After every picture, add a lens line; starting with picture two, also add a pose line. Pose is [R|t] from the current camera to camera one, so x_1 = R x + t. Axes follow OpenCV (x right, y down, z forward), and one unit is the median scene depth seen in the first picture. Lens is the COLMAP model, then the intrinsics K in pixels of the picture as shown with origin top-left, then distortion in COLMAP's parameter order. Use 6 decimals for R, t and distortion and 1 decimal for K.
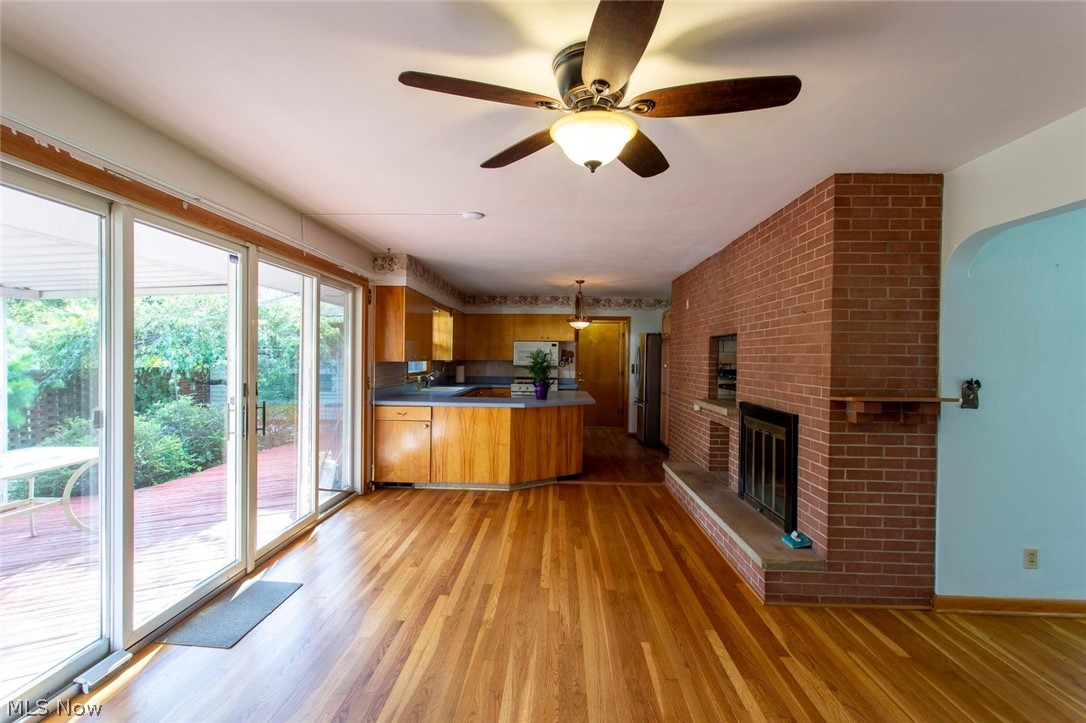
lens RADIAL K [[515.5, 0, 538.1], [0, 515.5, 361.6], [0, 0, 1]] dist [0.002681, 0.000809]
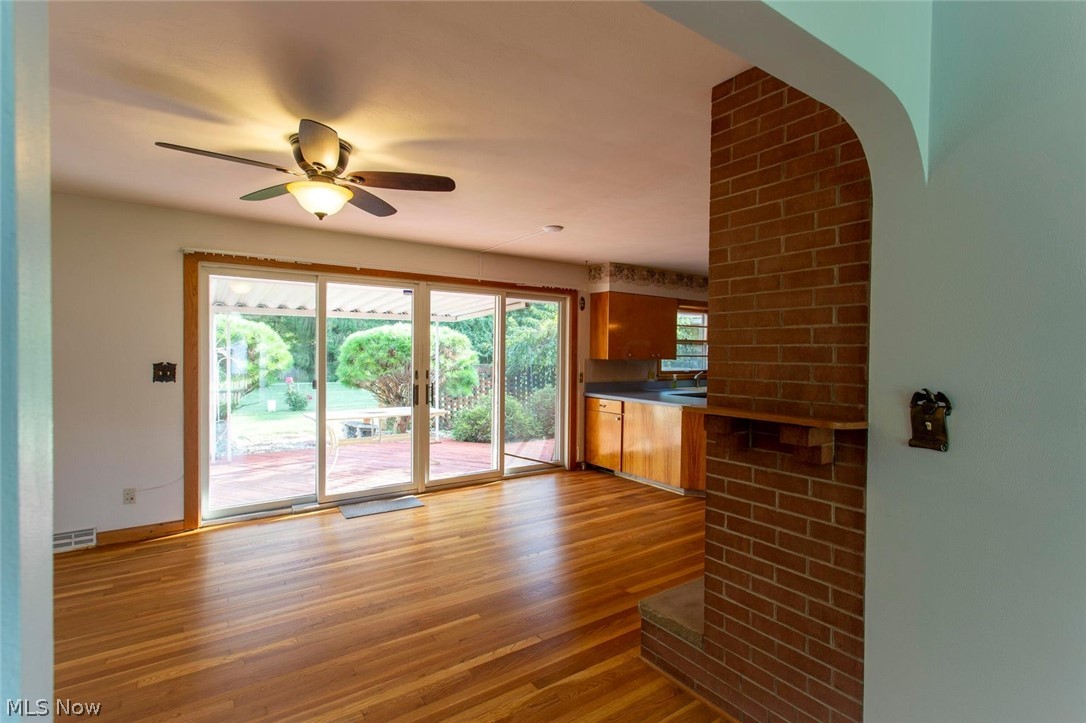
lens RADIAL K [[515.5, 0, 538.1], [0, 515.5, 361.6], [0, 0, 1]] dist [0.002681, 0.000809]
pose [[0.598114, 0.007387, -0.801377, 0.776901], [-0.010372, 0.999945, 0.001476, 0.007115], [0.801344, 0.007429, 0.598158, 0.306004]]
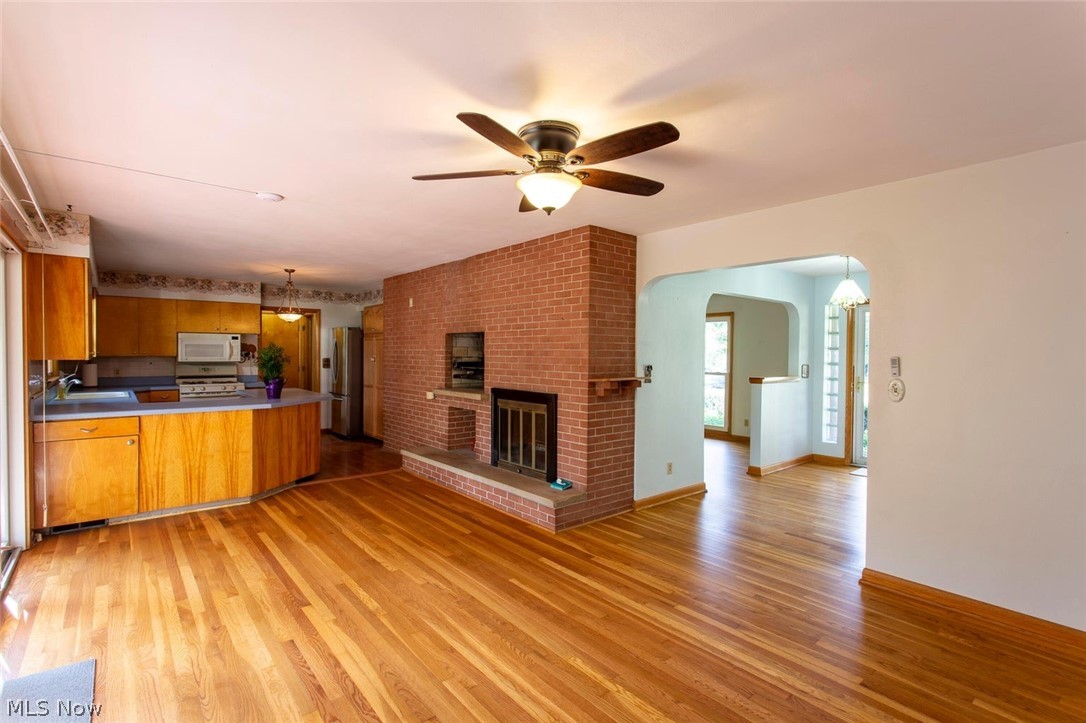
lens RADIAL K [[515.5, 0, 538.1], [0, 515.5, 361.6], [0, 0, 1]] dist [0.002681, 0.000809]
pose [[0.746392, -0.018731, 0.665243, -0.389277], [0.009103, 0.999798, 0.017939, -0.006770], [-0.665445, -0.007334, 0.746411, 0.012250]]
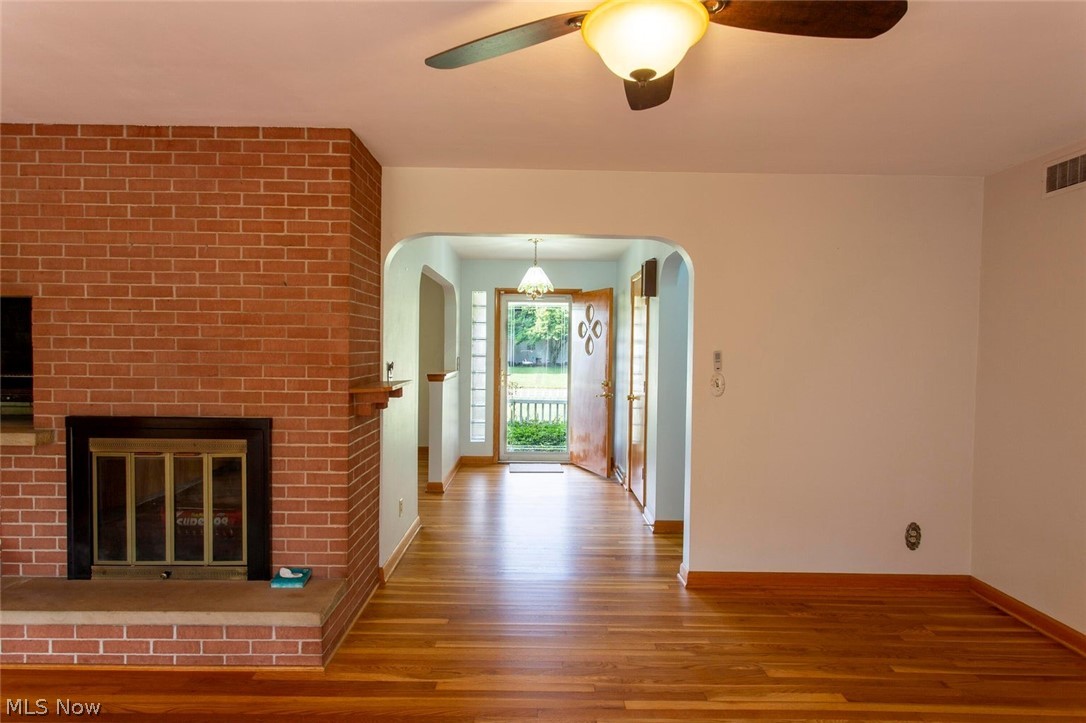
lens RADIAL K [[592.9, 0, 531.4], [0, 592.9, 361.2], [0, 0, 1]] dist [0.005474, 0.000938]
pose [[-0.041591, -0.038197, 0.998404, -0.338746], [-0.002078, 0.999270, 0.038143, -0.013331], [-0.999133, -0.000488, -0.041640, 0.575078]]
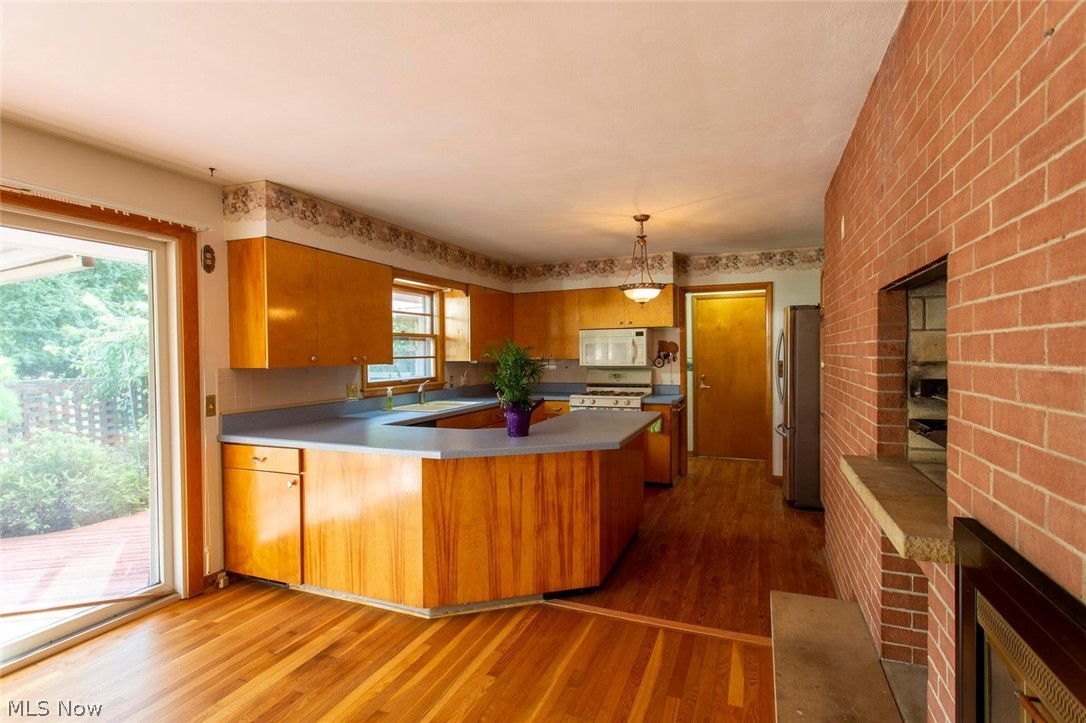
lens RADIAL K [[534.8, 0, 539.1], [0, 534.8, 362.4], [0, 0, 1]] dist [0.002423, 0.000450]
pose [[0.937737, -0.017044, -0.346929, 0.333182], [0.019740, 0.999796, 0.004237, -0.004099], [0.346786, -0.010821, 0.937882, 0.779357]]
